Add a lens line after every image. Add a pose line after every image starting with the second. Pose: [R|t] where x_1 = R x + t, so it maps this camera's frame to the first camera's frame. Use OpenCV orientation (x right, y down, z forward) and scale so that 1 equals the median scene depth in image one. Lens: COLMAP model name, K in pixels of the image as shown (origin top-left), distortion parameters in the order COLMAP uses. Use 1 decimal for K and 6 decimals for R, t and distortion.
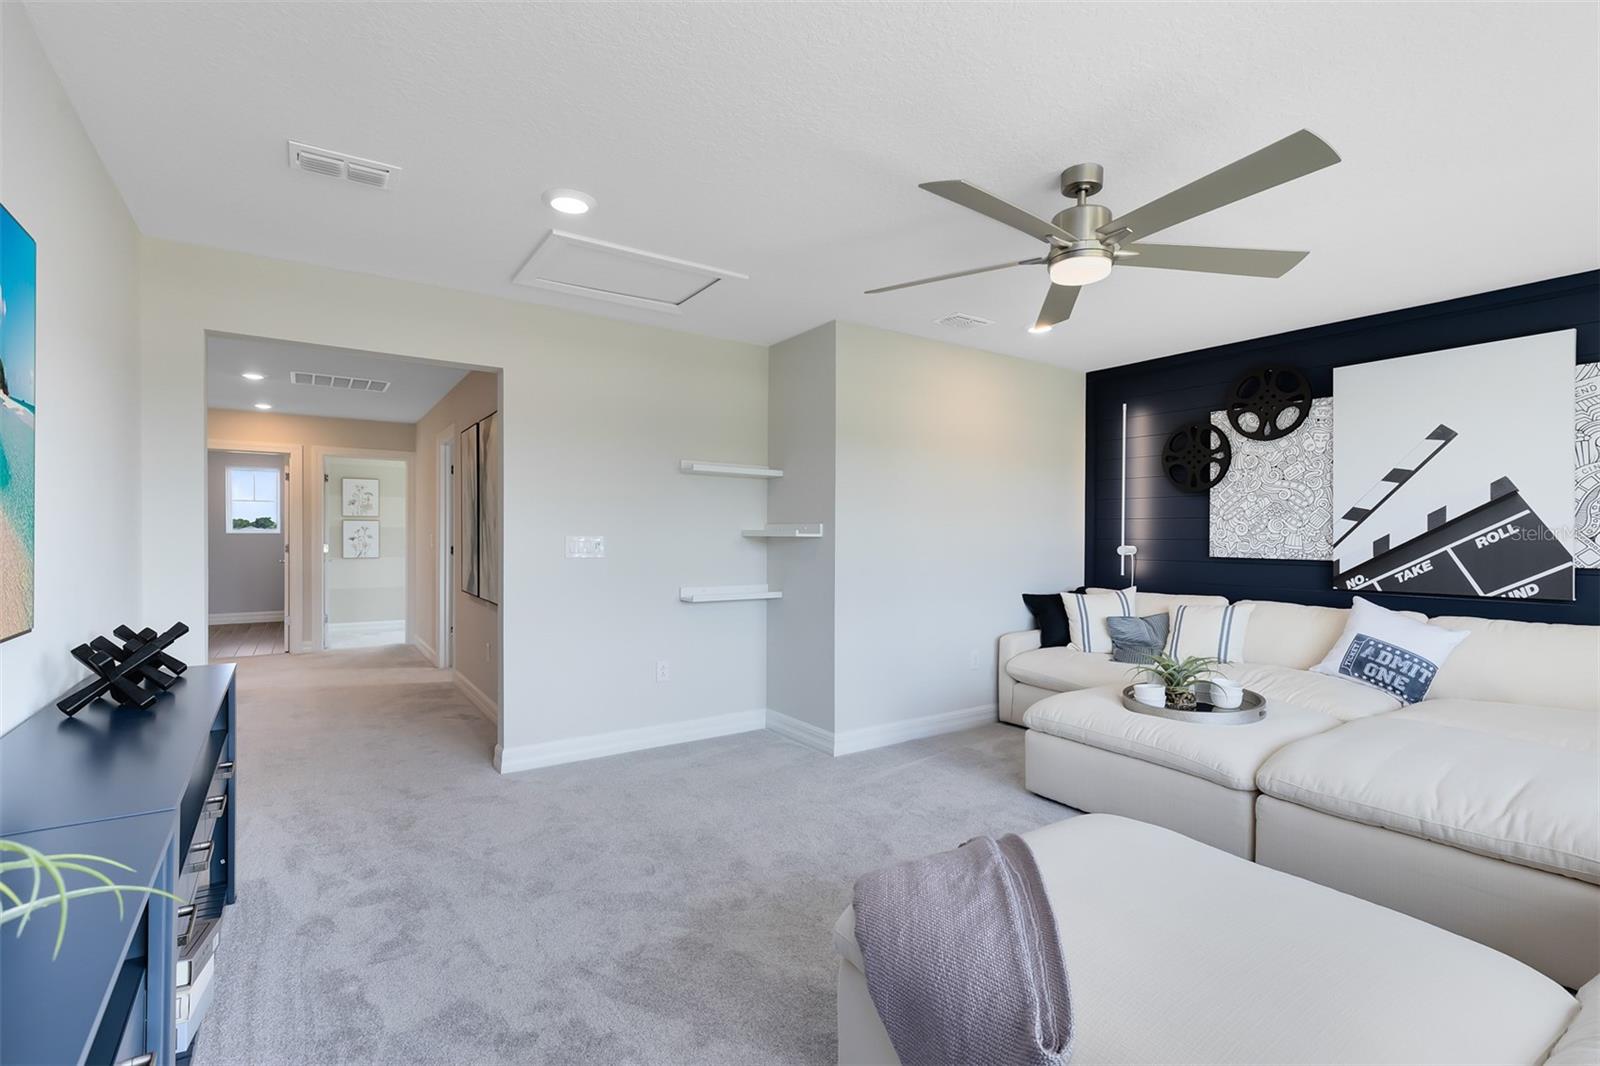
lens RADIAL K [[724.0, 0, 806.4], [0, 724.0, 534.5], [0, 0, 1]] dist [0.003365, 0.000331]
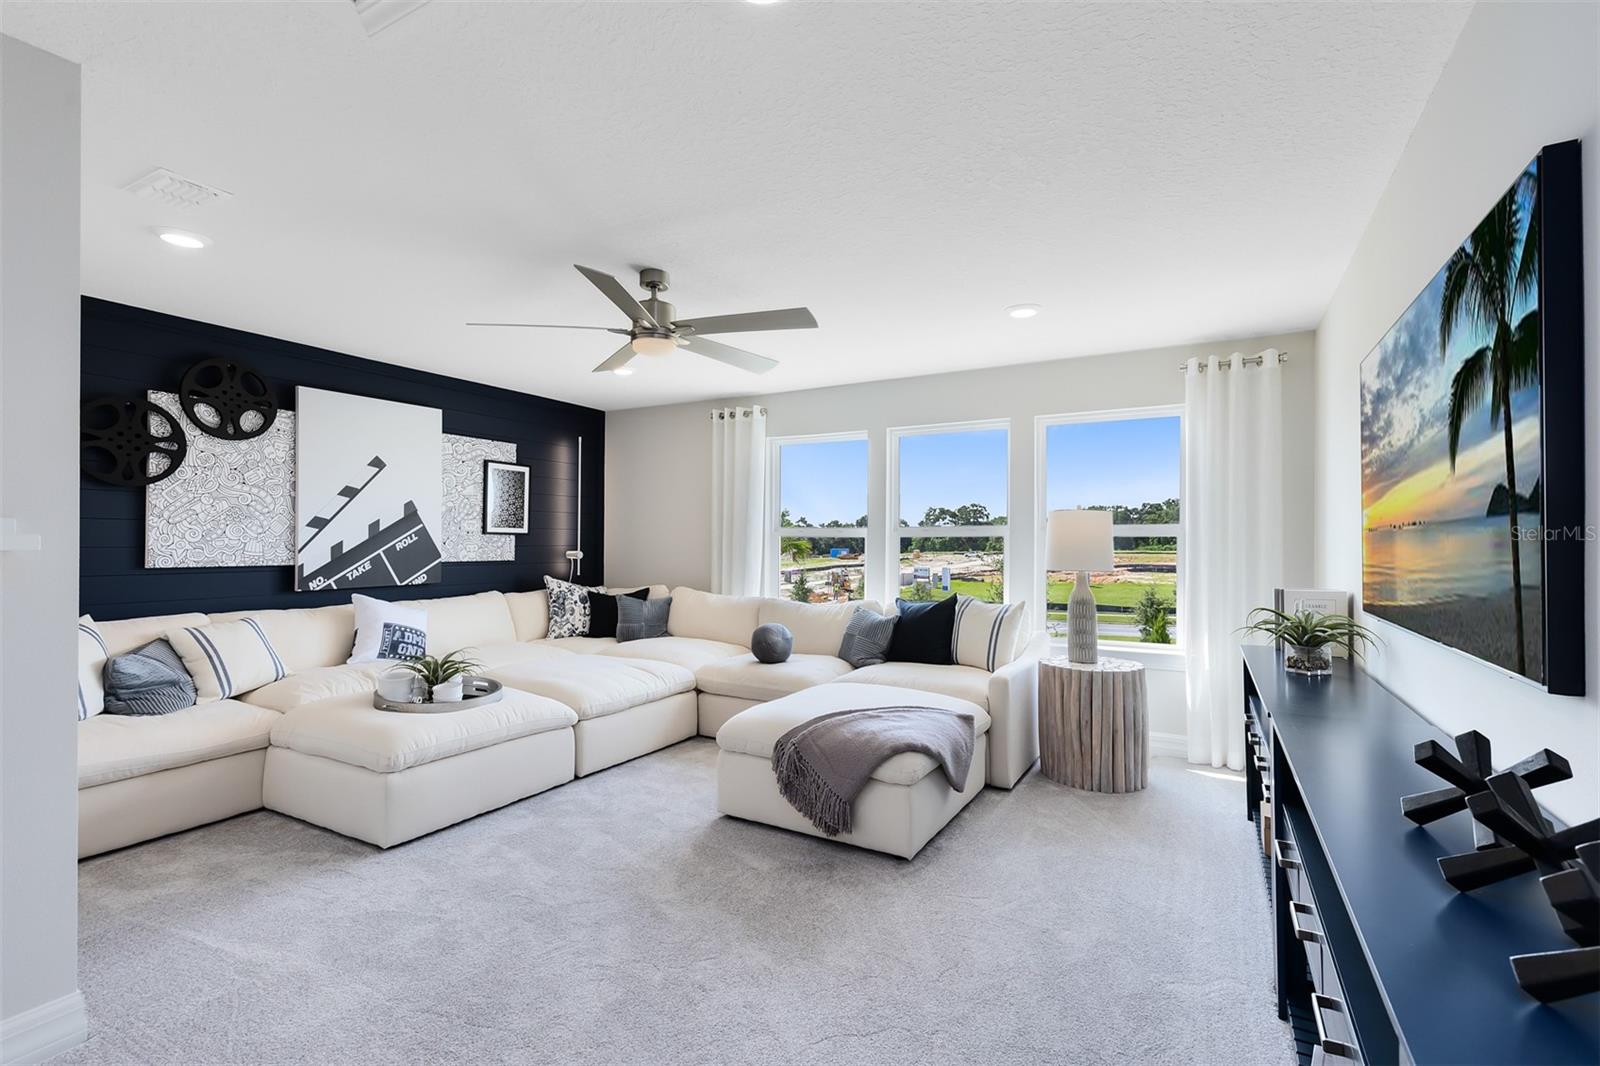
lens RADIAL K [[724.0, 0, 806.4], [0, 724.0, 534.5], [0, 0, 1]] dist [0.003365, 0.000331]
pose [[-0.442591, 0.002263, 0.896721, -0.582629], [-0.006258, 0.999965, -0.005612, -0.008092], [-0.896702, -0.008095, -0.442561, 0.821243]]
